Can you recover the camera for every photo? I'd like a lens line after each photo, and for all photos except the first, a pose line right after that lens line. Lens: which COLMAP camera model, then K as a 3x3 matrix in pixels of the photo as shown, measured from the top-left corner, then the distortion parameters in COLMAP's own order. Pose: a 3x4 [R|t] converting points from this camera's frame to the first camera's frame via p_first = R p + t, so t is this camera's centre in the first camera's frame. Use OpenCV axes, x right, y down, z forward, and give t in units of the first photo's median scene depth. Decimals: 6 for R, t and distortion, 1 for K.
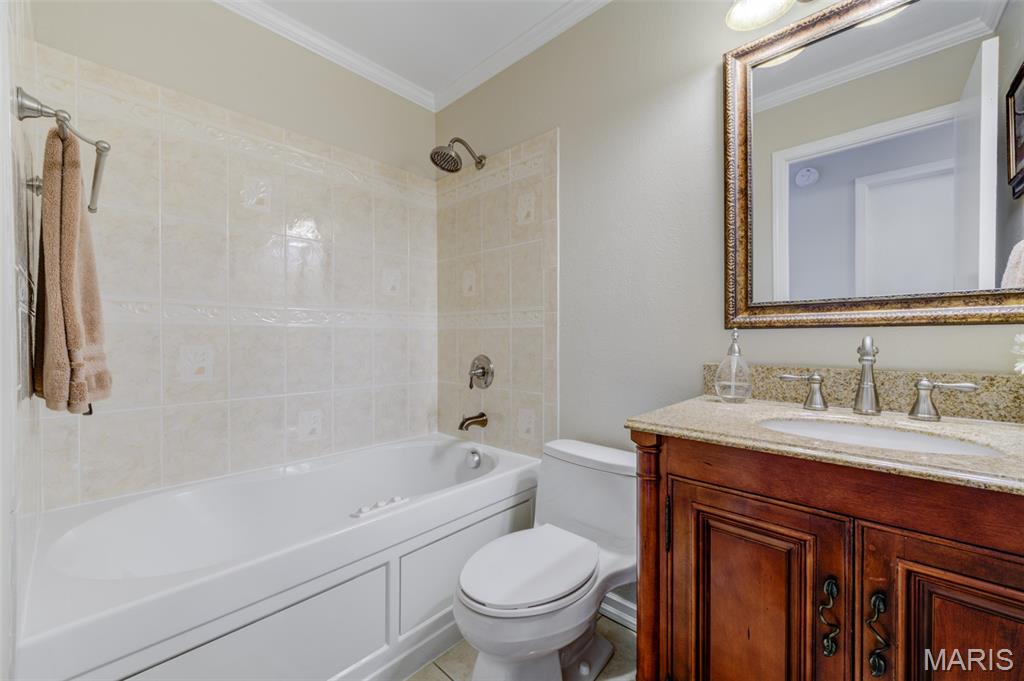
lens RADIAL K [[397.6, 0, 508.1], [0, 397.6, 342.9], [0, 0, 1]] dist [0.005984, -0.001845]
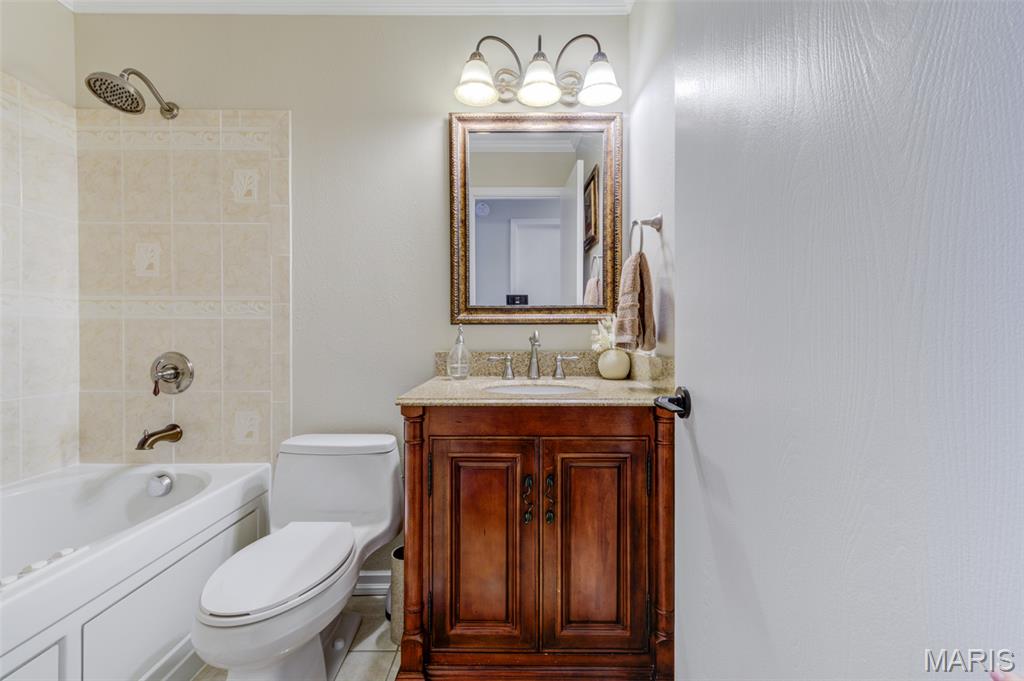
lens RADIAL K [[397.6, 0, 509.7], [0, 397.6, 336.0], [0, 0, 1]] dist [0.005984, -0.001845]
pose [[0.743890, -0.004775, 0.668285, -0.178638], [0.005712, 0.999983, 0.000787, 0.003262], [-0.668278, 0.003232, 0.743905, -0.090591]]
